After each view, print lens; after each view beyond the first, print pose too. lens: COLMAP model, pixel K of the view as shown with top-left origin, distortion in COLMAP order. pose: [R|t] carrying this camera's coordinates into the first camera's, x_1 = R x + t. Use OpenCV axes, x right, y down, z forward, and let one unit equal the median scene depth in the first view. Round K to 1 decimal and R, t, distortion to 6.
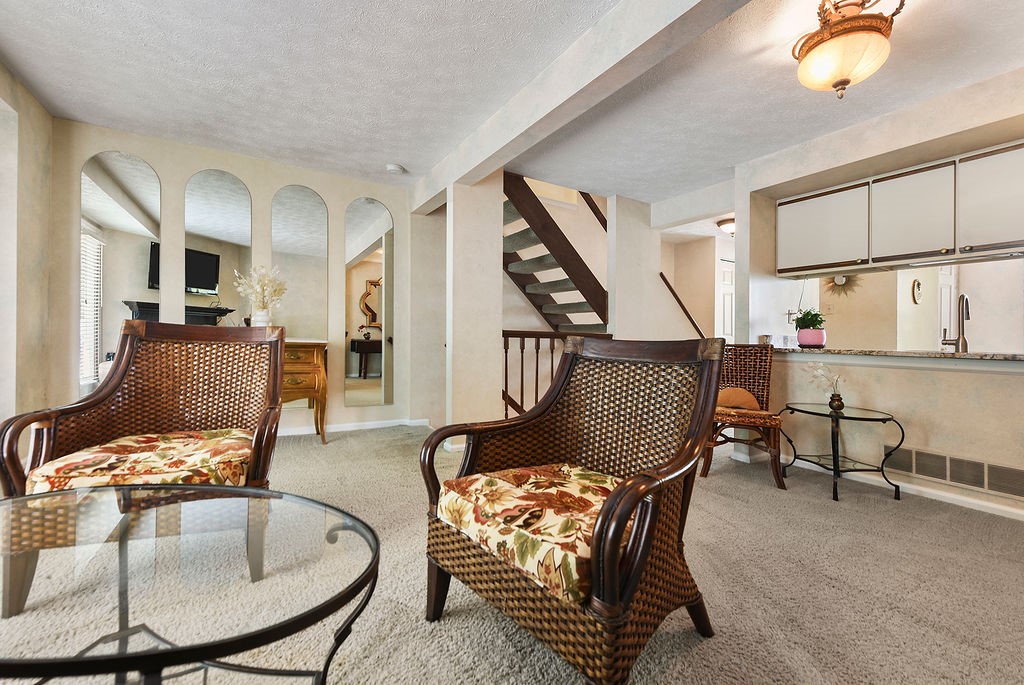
lens RADIAL K [[425.5, 0, 514.6], [0, 425.5, 336.5], [0, 0, 1]] dist [-0.001818, -0.000250]
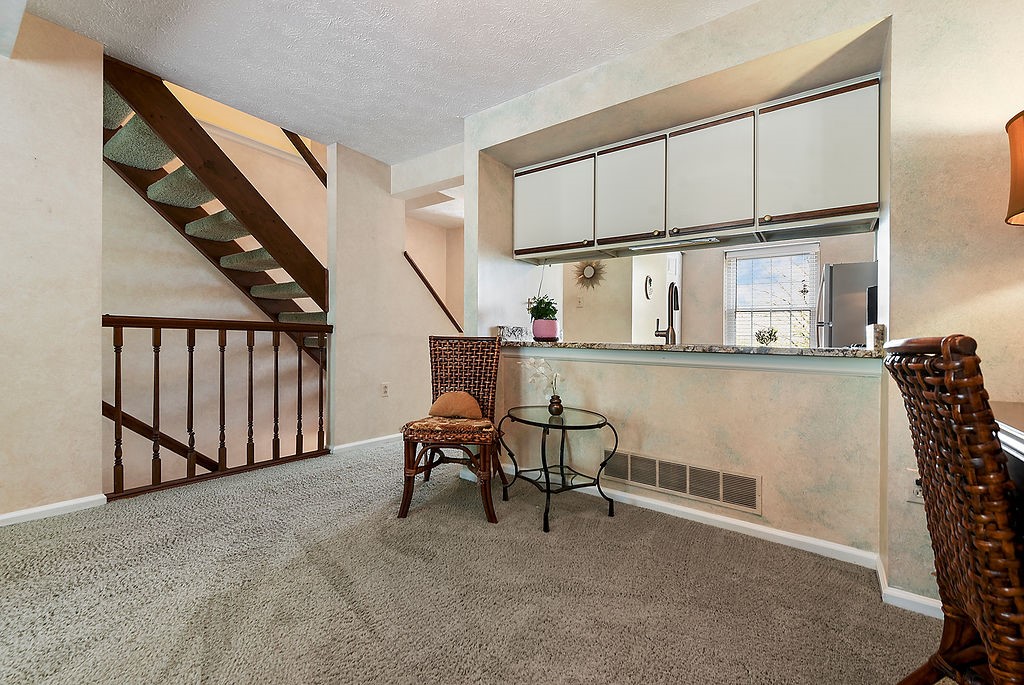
lens RADIAL K [[425.3, 0, 506.8], [0, 425.3, 336.1], [0, 0, 1]] dist [-0.001082, -0.000200]
pose [[0.921277, -0.001343, 0.388905, 0.294591], [-0.001817, 0.999968, 0.007757, 0.010305], [-0.388903, -0.007853, 0.921245, 0.230861]]
